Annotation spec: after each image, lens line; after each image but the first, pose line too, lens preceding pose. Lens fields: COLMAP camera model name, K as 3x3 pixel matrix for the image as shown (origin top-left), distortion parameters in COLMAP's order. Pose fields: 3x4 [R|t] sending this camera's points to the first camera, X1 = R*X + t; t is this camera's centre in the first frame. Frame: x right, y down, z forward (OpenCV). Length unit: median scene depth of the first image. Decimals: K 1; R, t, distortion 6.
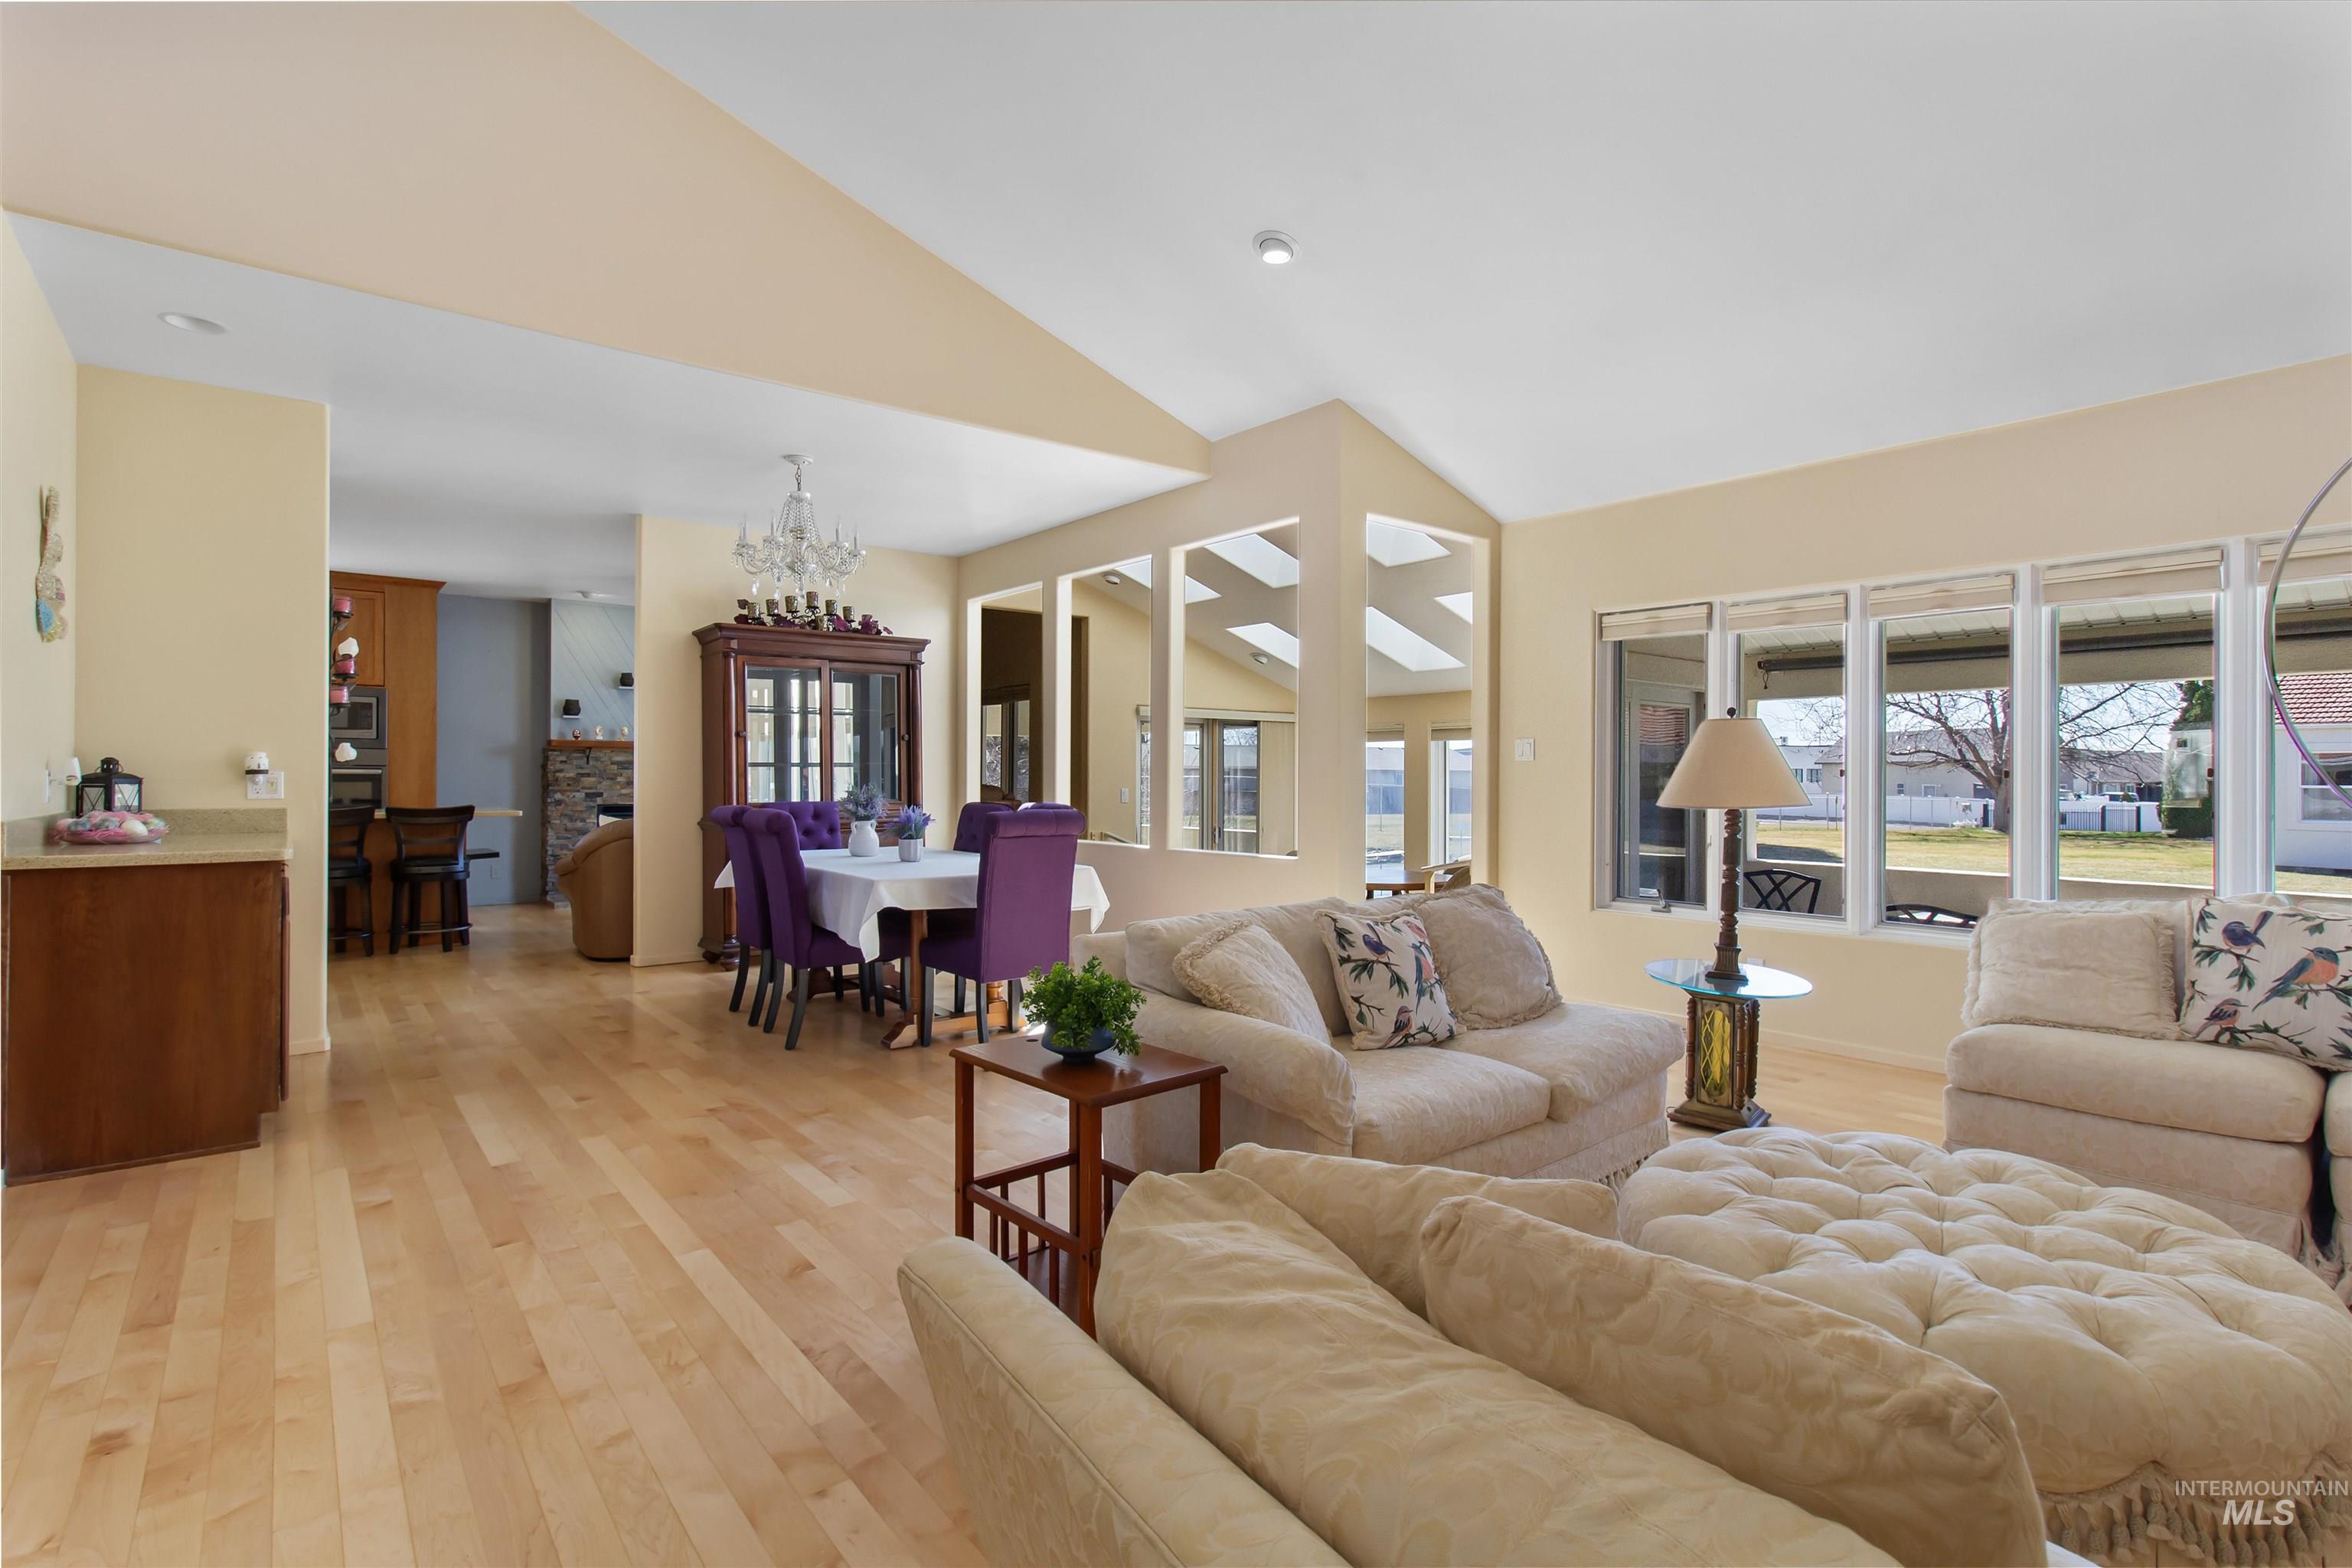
lens RADIAL K [[1083.9, 0, 1163.7], [0, 1083.9, 779.9], [0, 0, 1]] dist [-0.000607, 0.000733]
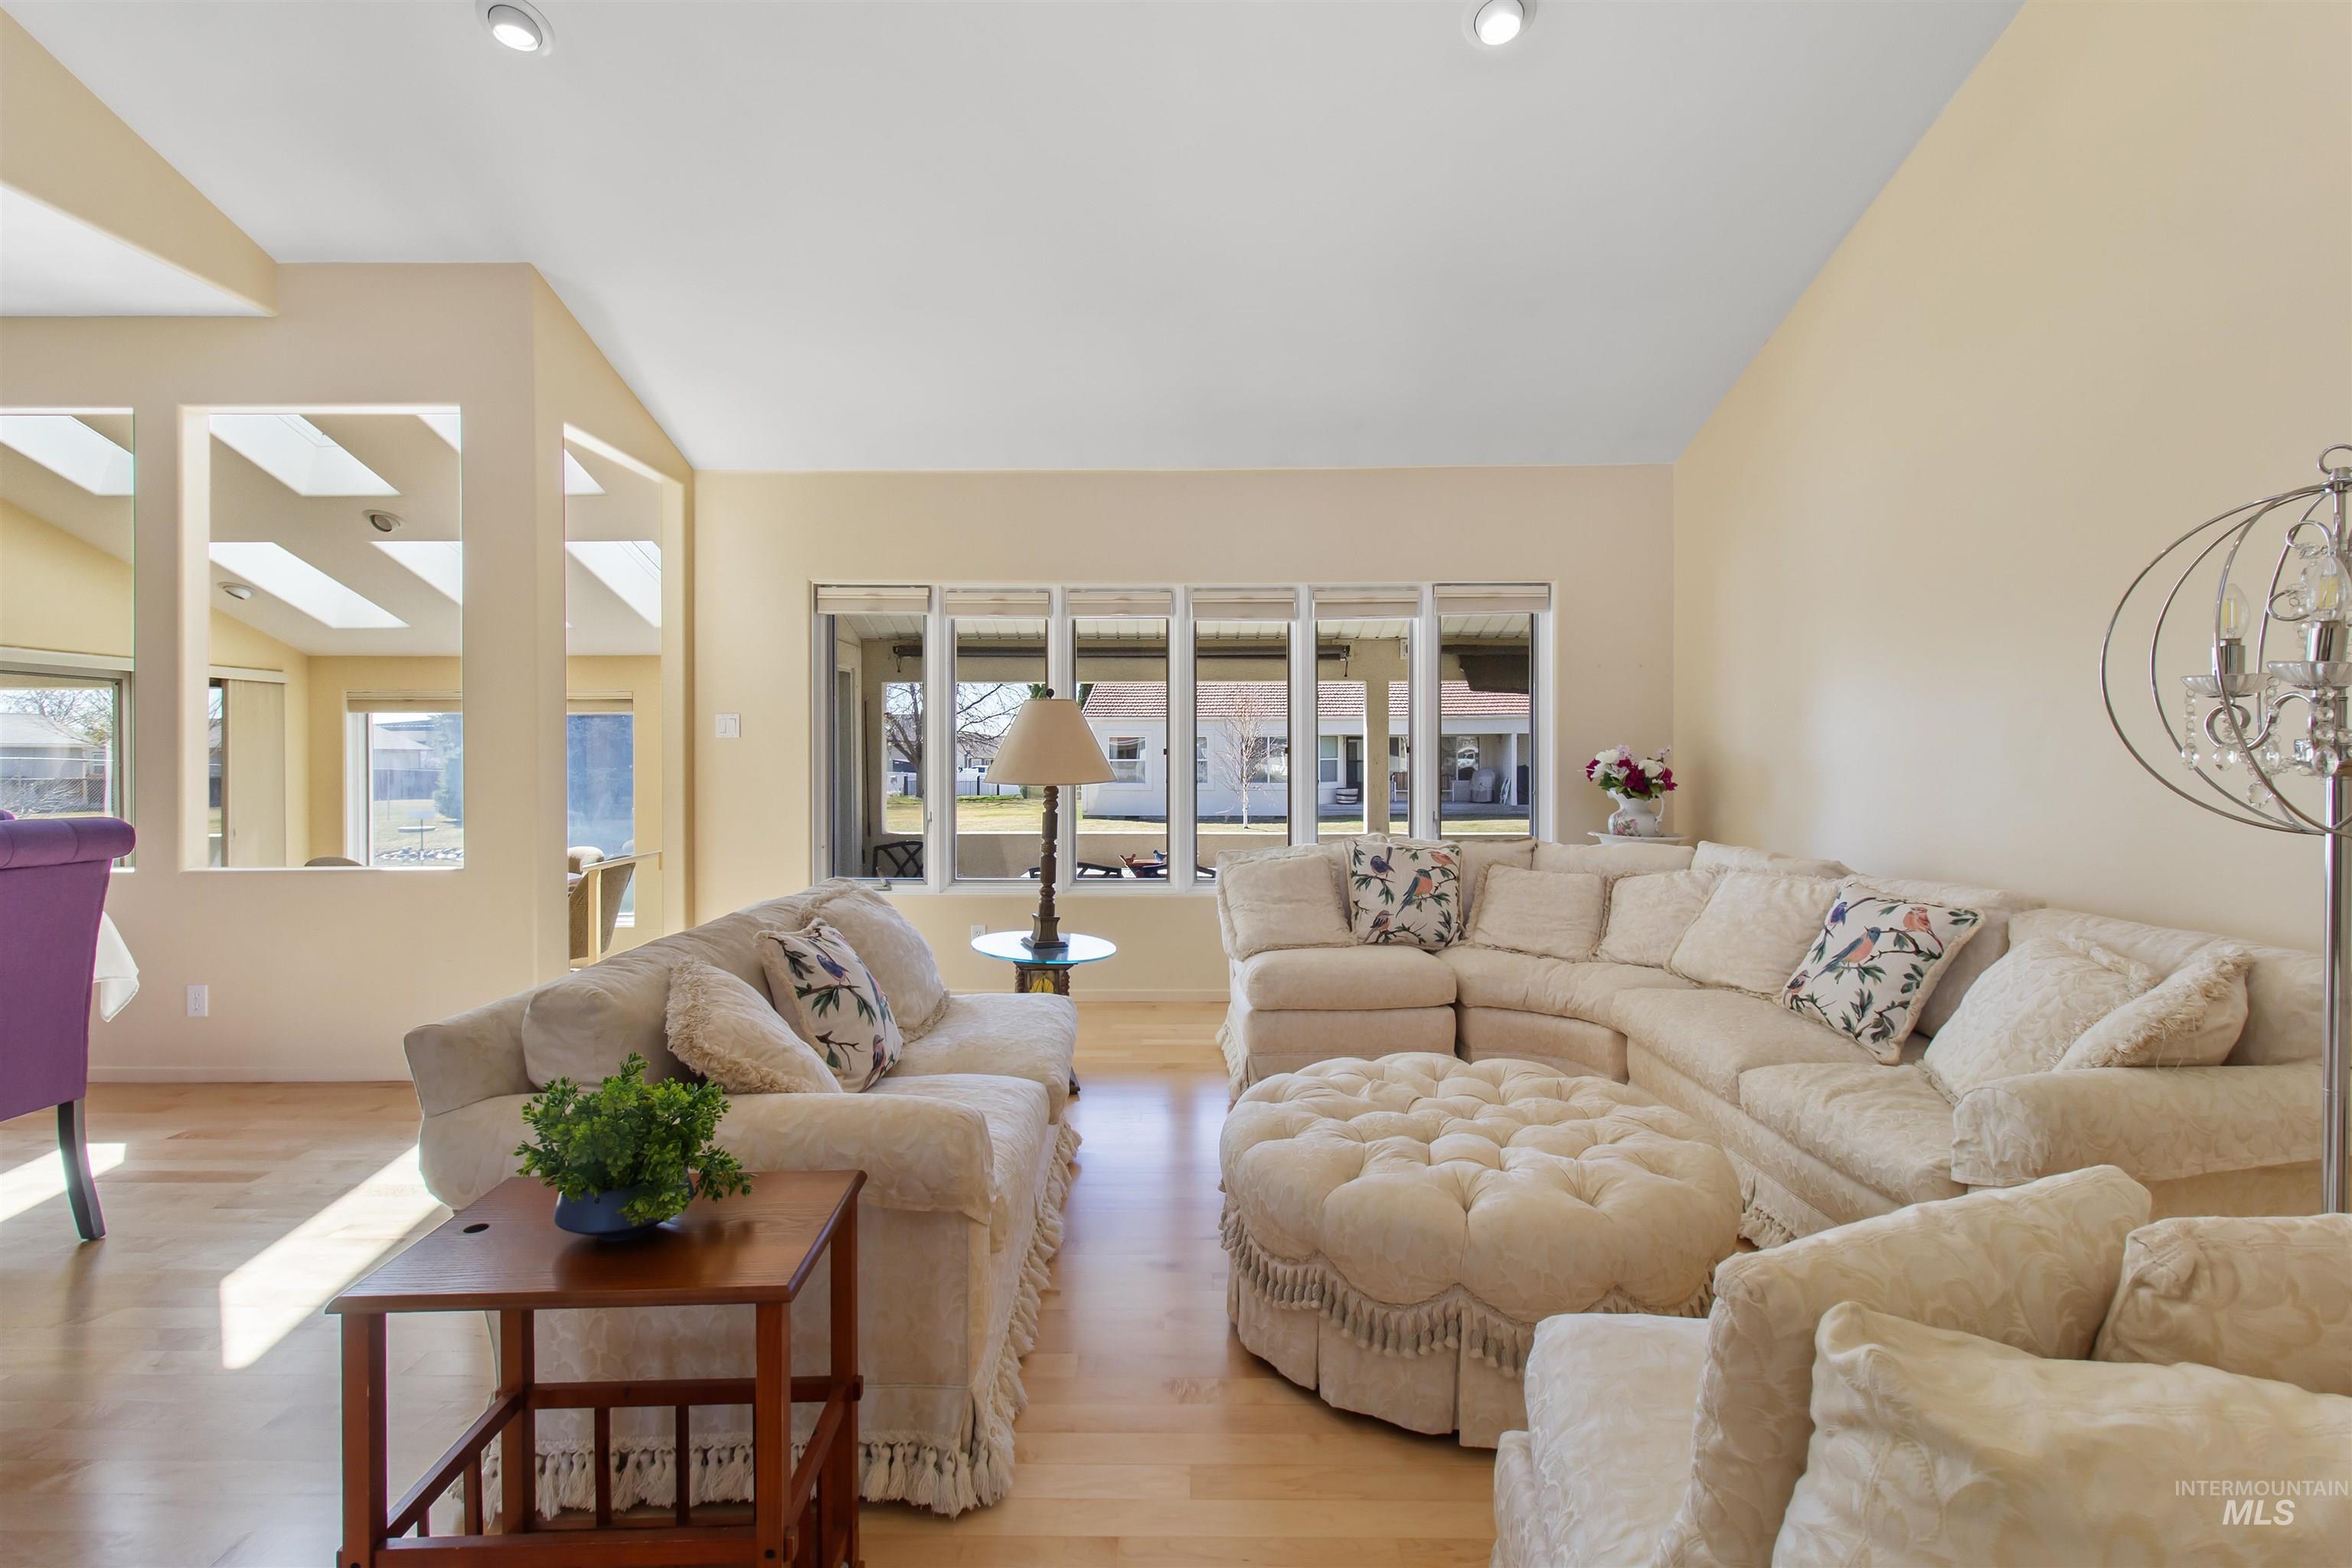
lens RADIAL K [[1083.9, 0, 1165.1], [0, 1083.9, 767.1], [0, 0, 1]] dist [-0.000607, 0.000733]
pose [[0.638334, -0.012960, 0.769650, -0.253289], [0.007108, 0.999915, 0.010942, -0.002071], [-0.769726, -0.001514, 0.638372, 0.287998]]
